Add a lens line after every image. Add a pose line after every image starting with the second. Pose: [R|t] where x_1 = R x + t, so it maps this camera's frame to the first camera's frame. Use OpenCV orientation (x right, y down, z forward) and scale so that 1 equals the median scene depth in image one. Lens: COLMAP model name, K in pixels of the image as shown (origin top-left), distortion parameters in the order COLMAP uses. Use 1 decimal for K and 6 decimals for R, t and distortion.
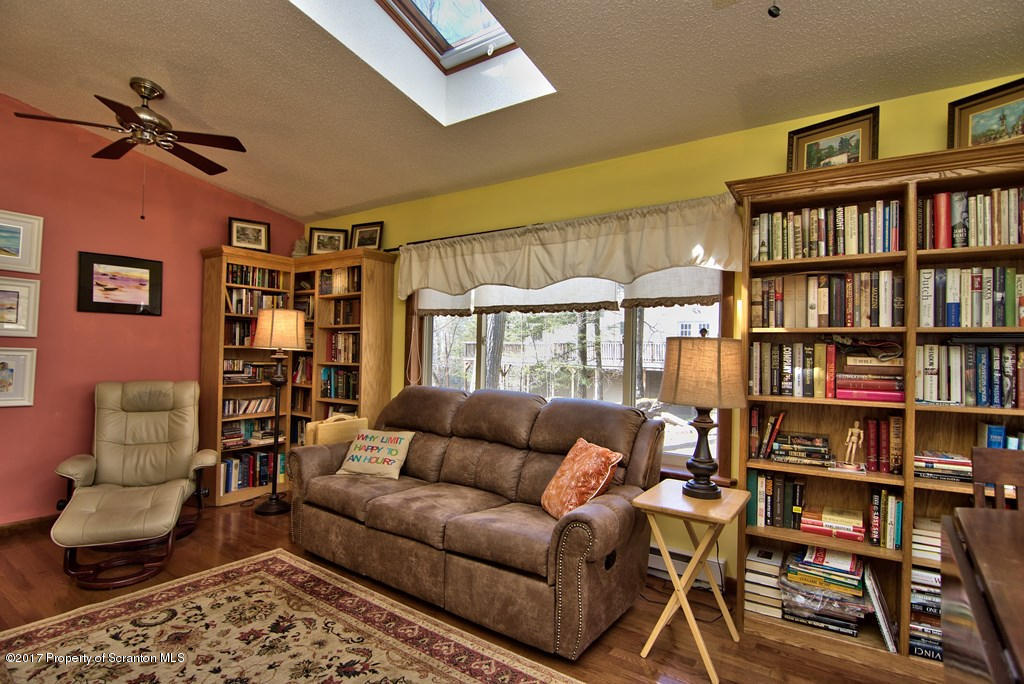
lens RADIAL K [[544.7, 0, 511.3], [0, 544.7, 340.2], [0, 0, 1]] dist [-0.015589, -0.001213]
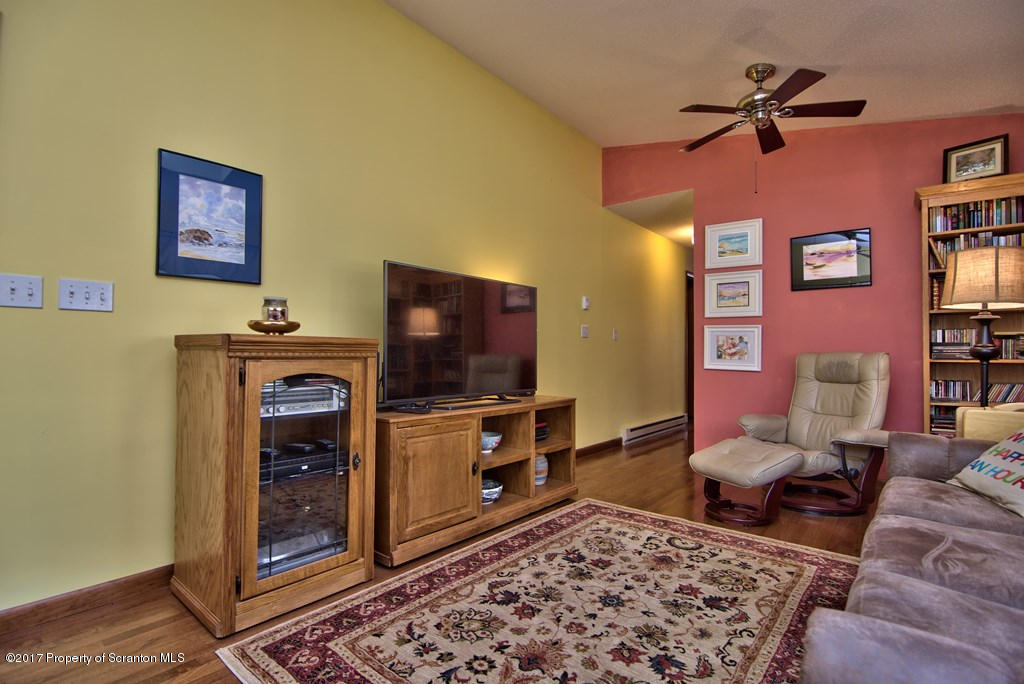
lens RADIAL K [[496.8, 0, 511.3], [0, 496.8, 343.4], [0, 0, 1]] dist [-0.005746, -0.001548]
pose [[-0.077399, -0.039091, -0.996234, 0.366804], [0.006171, 0.999193, -0.039686, 0.125137], [0.996981, -0.009219, -0.077095, 0.651128]]
